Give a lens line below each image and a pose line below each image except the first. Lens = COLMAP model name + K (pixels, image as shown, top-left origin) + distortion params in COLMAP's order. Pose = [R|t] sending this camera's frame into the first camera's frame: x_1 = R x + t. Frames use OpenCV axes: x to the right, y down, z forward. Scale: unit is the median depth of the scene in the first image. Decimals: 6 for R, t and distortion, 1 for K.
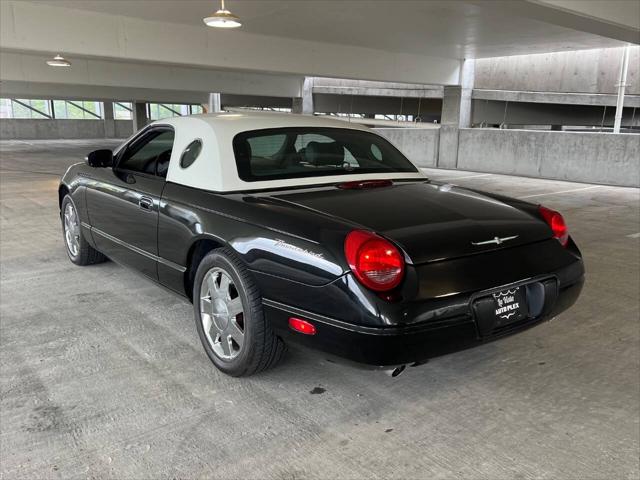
lens RADIAL K [[566.2, 0, 328.3], [0, 566.2, 220.9], [0, 0, 1]] dist [0.009924, -0.003522]
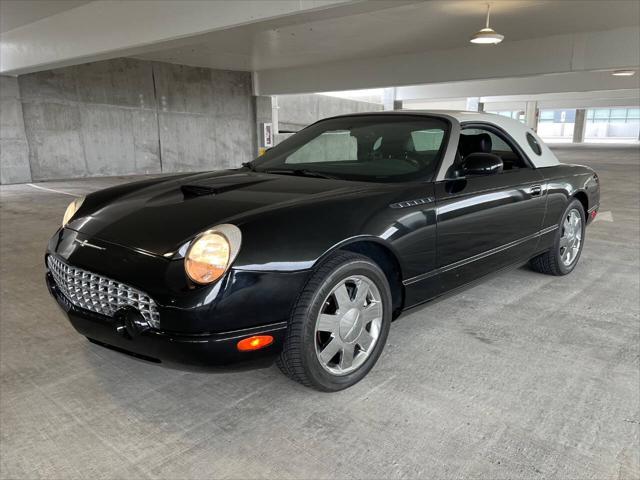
lens RADIAL K [[550.7, 0, 337.5], [0, 550.7, 241.1], [0, 0, 1]] dist [0.025864, 0.001324]
pose [[-0.175698, -0.208415, 0.962130, -1.376360], [0.157234, 0.958846, 0.236416, -0.265885], [-0.971807, 0.192817, -0.135697, 1.601026]]
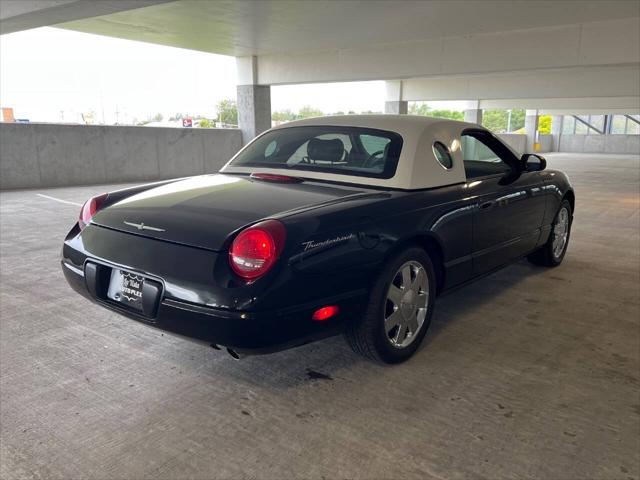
lens RADIAL K [[550.7, 0, 337.5], [0, 550.7, 241.1], [0, 0, 1]] dist [0.025864, 0.001324]
pose [[0.219536, 0.170176, -0.960648, 1.101017], [-0.167447, 0.976630, 0.134741, -0.111050], [0.961127, 0.131278, 0.242901, 0.893806]]
